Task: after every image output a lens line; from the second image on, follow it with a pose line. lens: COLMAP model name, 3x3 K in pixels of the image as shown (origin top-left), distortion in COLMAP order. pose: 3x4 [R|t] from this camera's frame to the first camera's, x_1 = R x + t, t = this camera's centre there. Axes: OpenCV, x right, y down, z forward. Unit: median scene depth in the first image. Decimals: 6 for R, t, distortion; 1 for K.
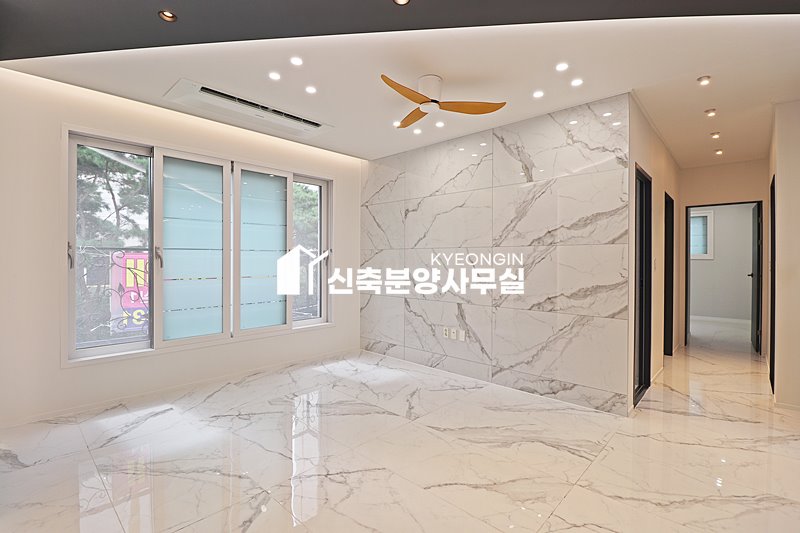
lens RADIAL K [[370.2, 0, 402.0], [0, 370.2, 262.5], [0, 0, 1]] dist [-0.000526, -0.016050]
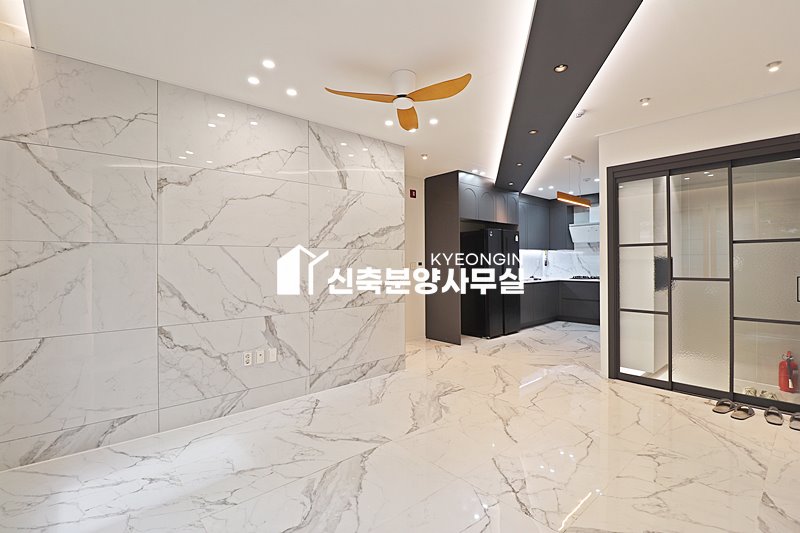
lens RADIAL K [[370.2, 0, 402.0], [0, 370.2, 262.5], [0, 0, 1]] dist [-0.000526, -0.016050]
pose [[0.095097, -0.005628, 0.995452, -0.693032], [0.012325, 0.999914, 0.004476, -0.006587], [-0.995392, 0.011843, 0.095159, 0.713256]]
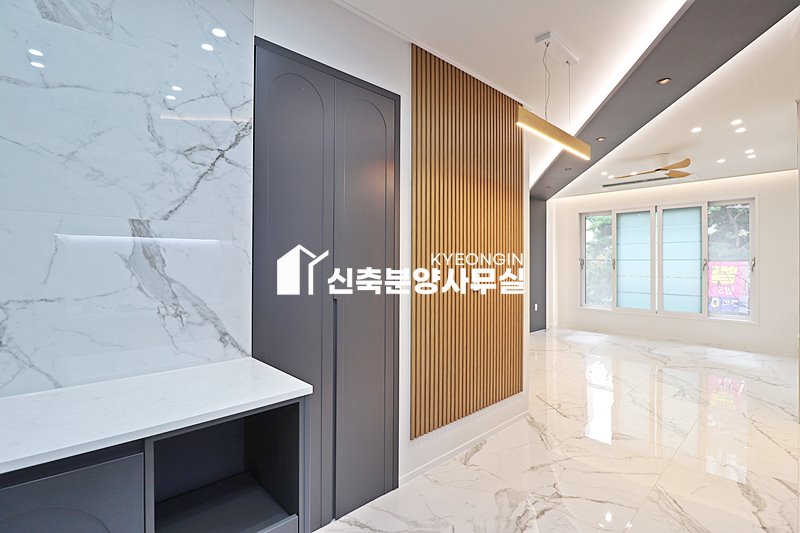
lens RADIAL K [[377.7, 0, 404.7], [0, 377.7, 260.7], [0, 0, 1]] dist [-0.000659, -0.013274]
pose [[-0.057558, -0.009217, -0.998300, 1.384378], [-0.010386, 0.999909, -0.008633, -0.004972], [0.998288, 0.009872, -0.057649, -0.019753]]
